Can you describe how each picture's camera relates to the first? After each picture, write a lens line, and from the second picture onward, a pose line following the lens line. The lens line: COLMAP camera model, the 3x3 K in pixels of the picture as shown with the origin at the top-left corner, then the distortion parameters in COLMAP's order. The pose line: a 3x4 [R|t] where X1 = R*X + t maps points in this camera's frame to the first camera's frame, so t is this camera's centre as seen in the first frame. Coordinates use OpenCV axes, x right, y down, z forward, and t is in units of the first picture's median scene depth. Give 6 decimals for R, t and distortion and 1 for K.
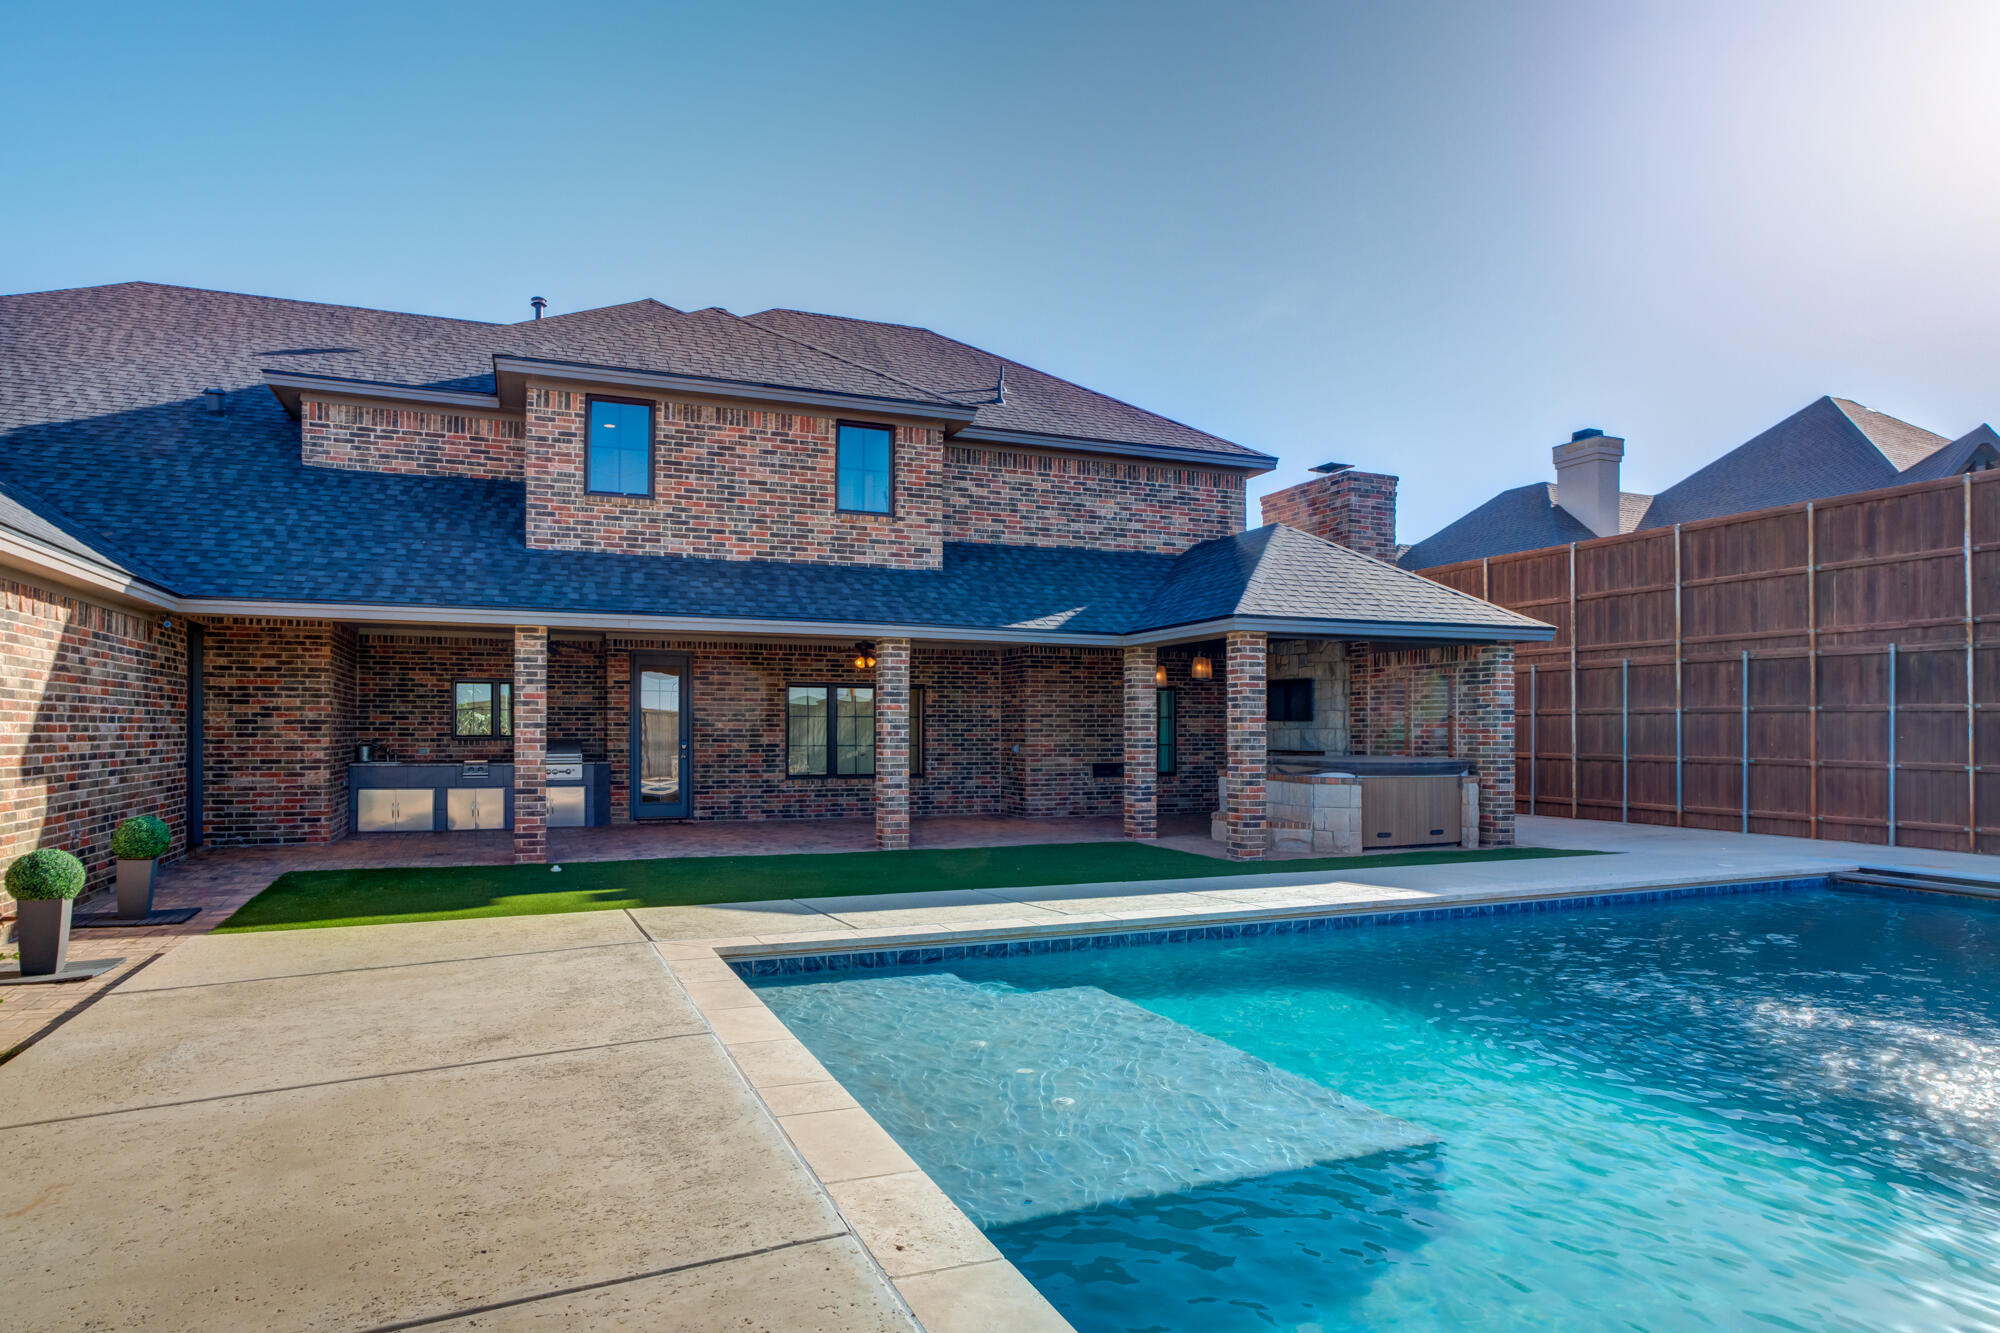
lens RADIAL K [[1163.4, 0, 983.9], [0, 1163.4, 717.4], [0, 0, 1]] dist [-0.005759, -0.000376]
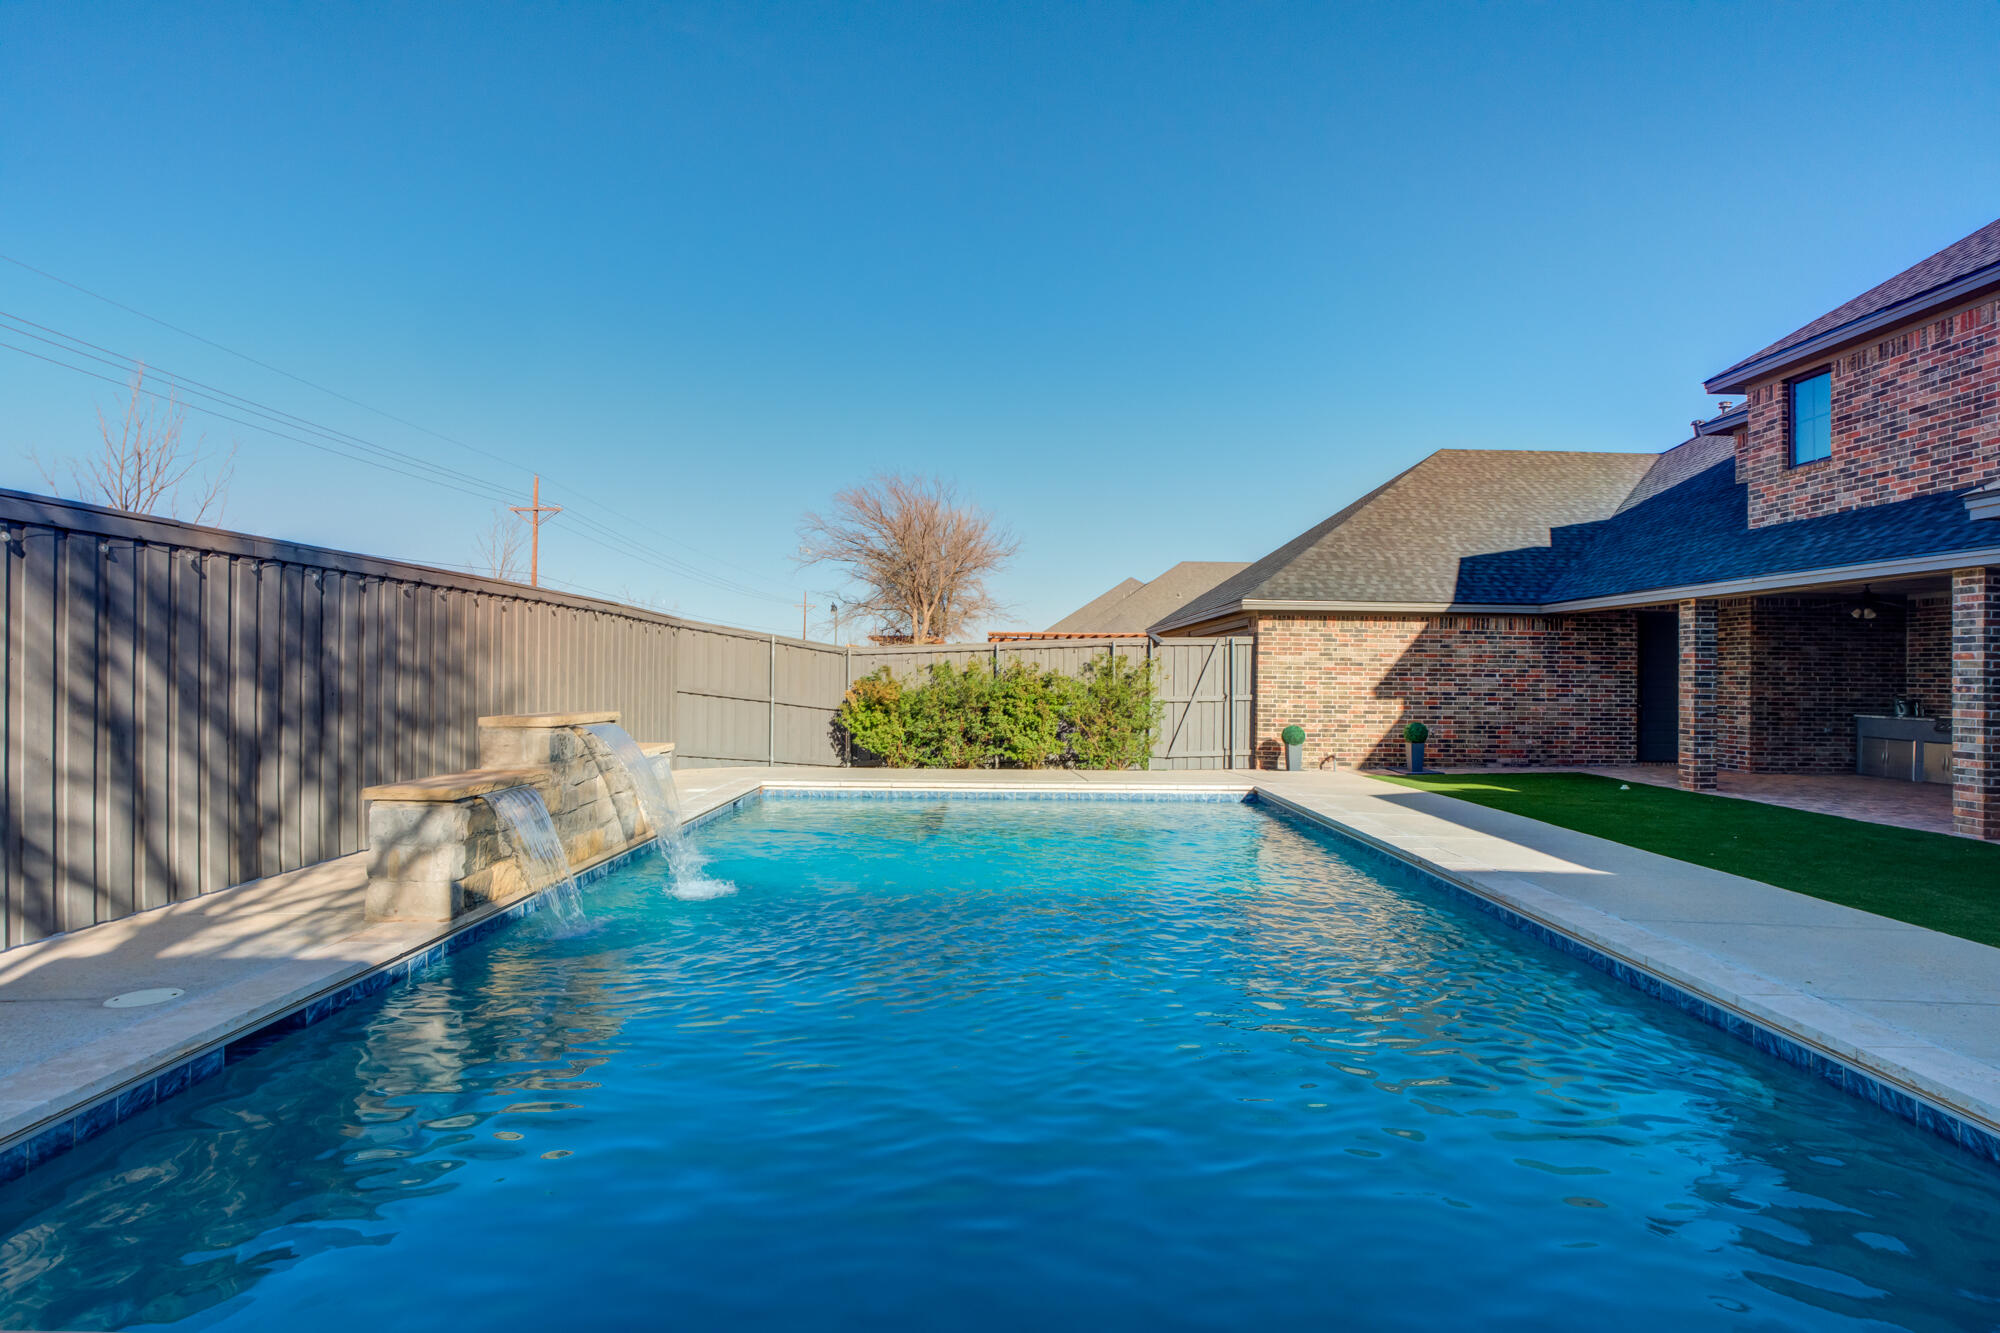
lens RADIAL K [[1101.1, 0, 1000.1], [0, 1101.1, 672.8], [0, 0, 1]] dist [0.000392, 0.000187]
pose [[-0.375016, -0.010044, -0.926964, 0.883097], [-0.004076, 0.999949, -0.009186, 0.012415], [0.927009, 0.000333, -0.375038, 0.683660]]
